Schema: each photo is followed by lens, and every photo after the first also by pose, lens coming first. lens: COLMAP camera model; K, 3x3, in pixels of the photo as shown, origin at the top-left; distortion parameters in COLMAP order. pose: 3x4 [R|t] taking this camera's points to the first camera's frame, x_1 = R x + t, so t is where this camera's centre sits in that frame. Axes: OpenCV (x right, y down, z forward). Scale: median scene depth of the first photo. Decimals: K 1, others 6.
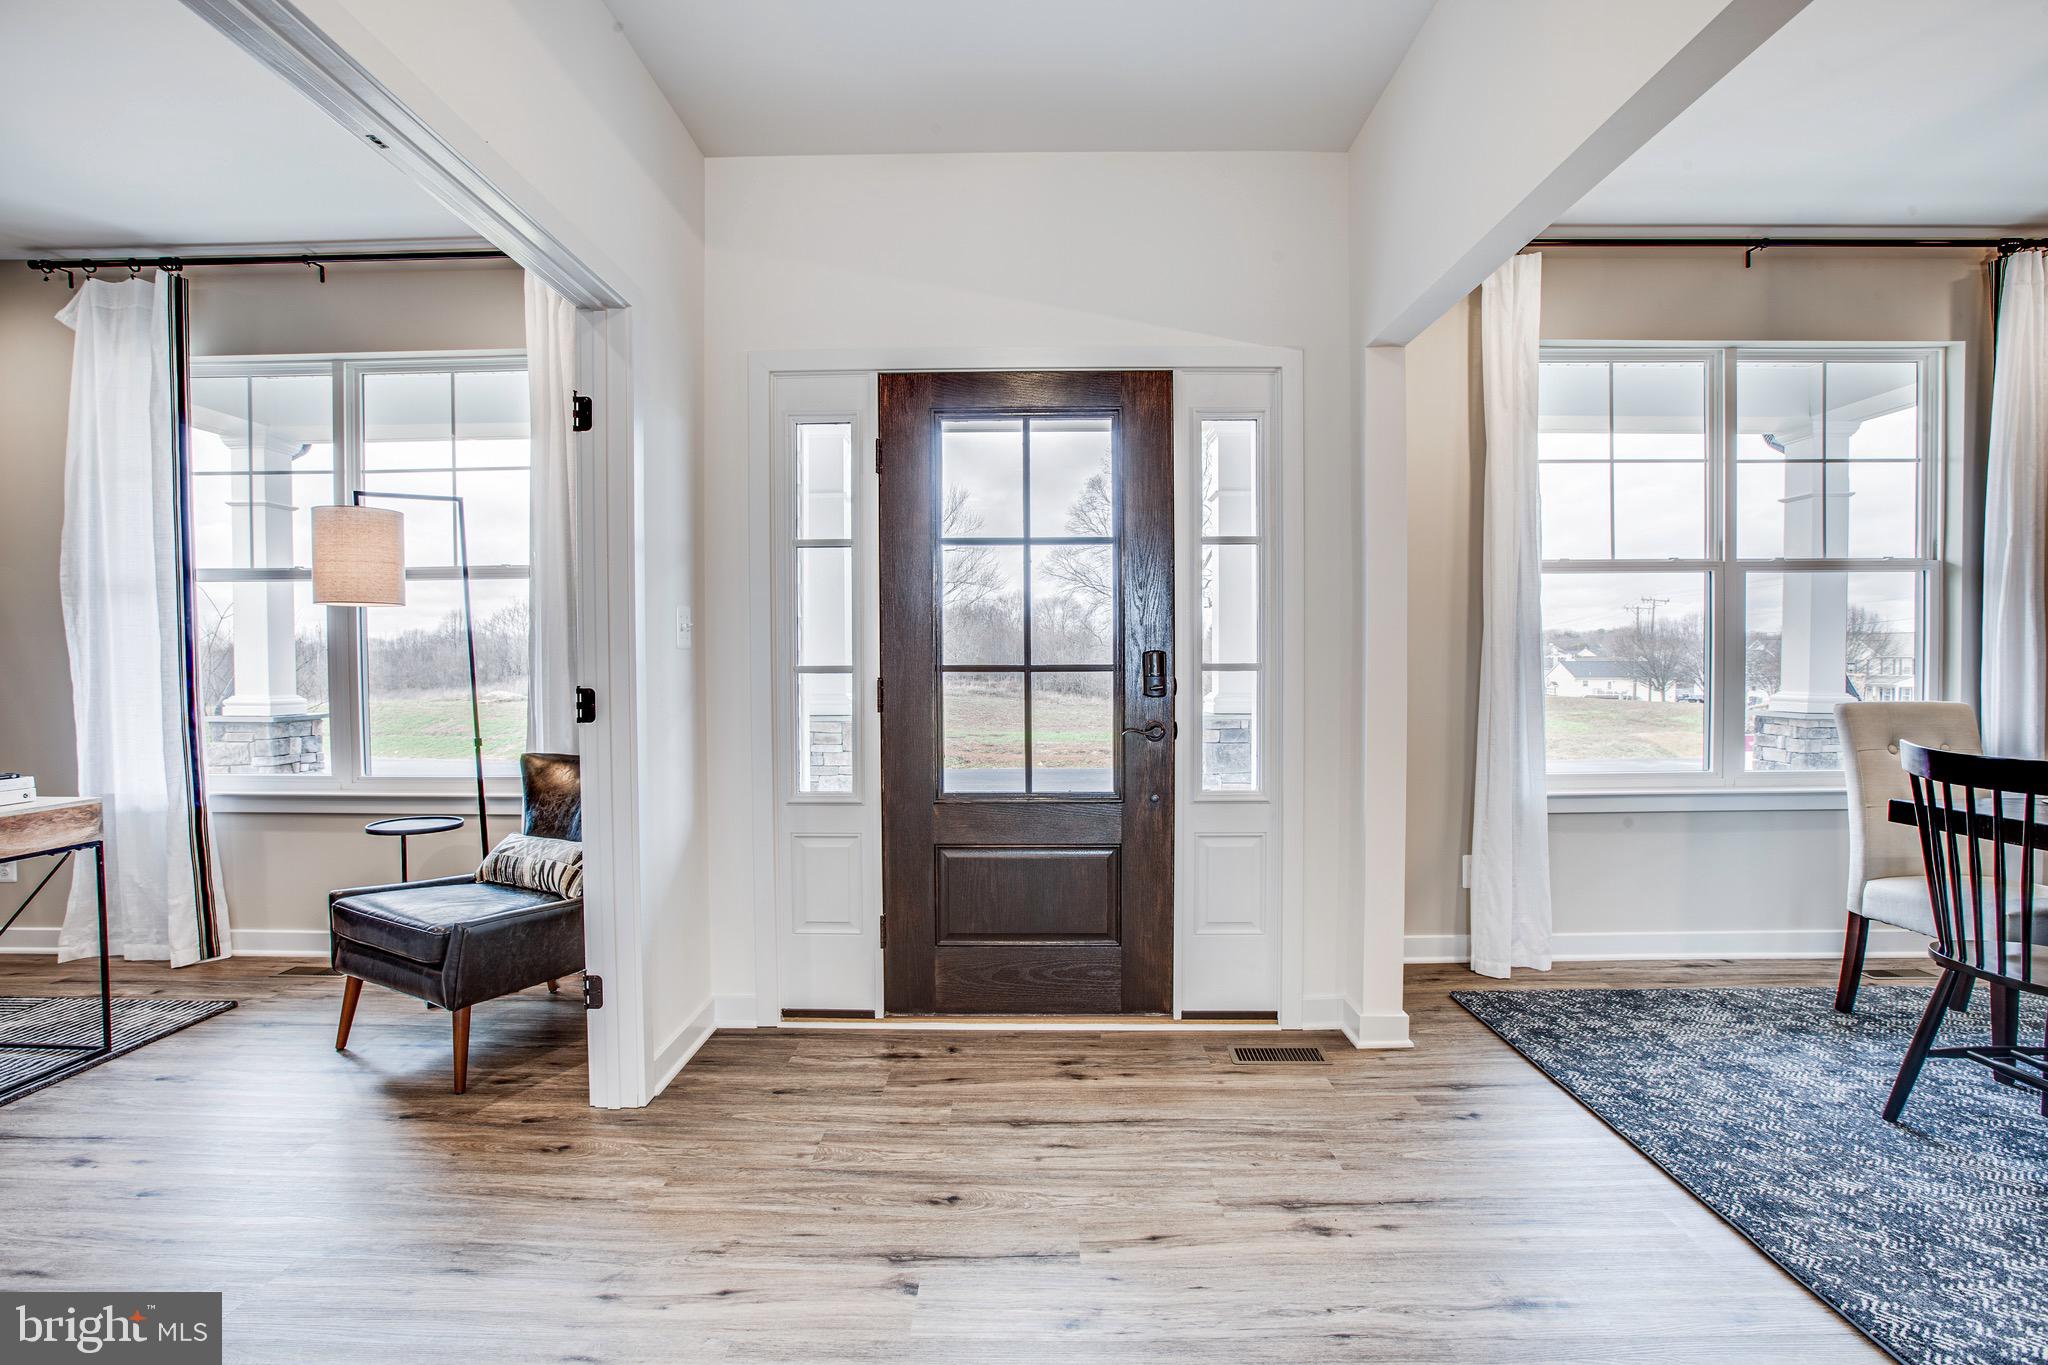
lens RADIAL K [[944.5, 0, 1023.9], [0, 944.5, 658.2], [0, 0, 1]] dist [-0.011846, -0.000080]
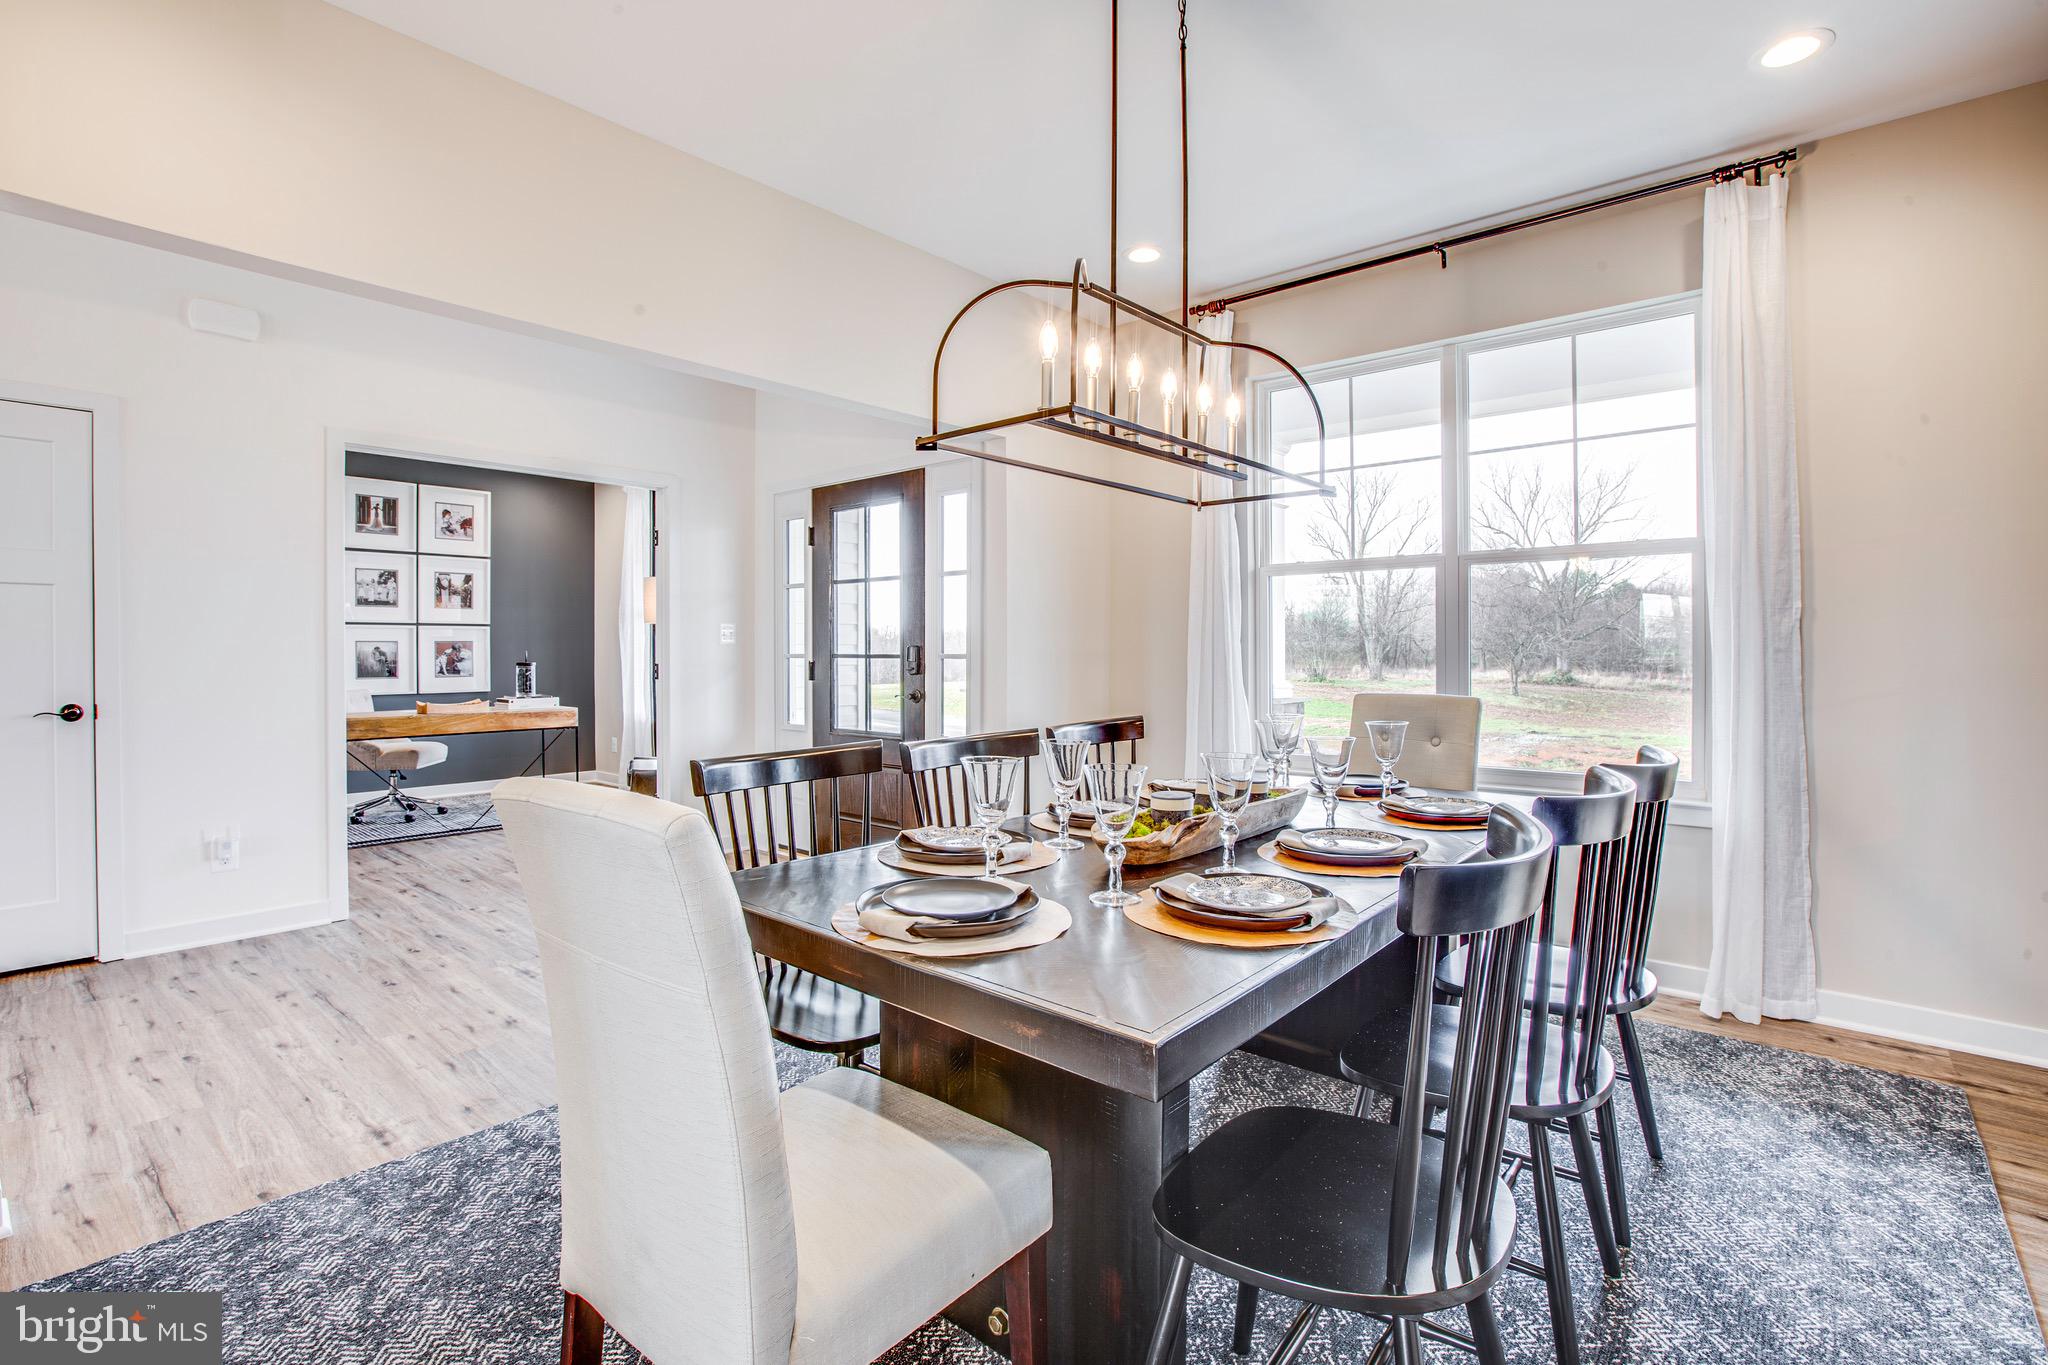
lens RADIAL K [[944.5, 0, 1023.9], [0, 944.5, 658.2], [0, 0, 1]] dist [-0.011846, -0.000080]
pose [[0.764973, 0.007183, -0.644022, 1.286863], [0.002428, 0.999899, 0.014037, -0.008776], [0.644057, -0.012301, 0.764878, -0.100668]]
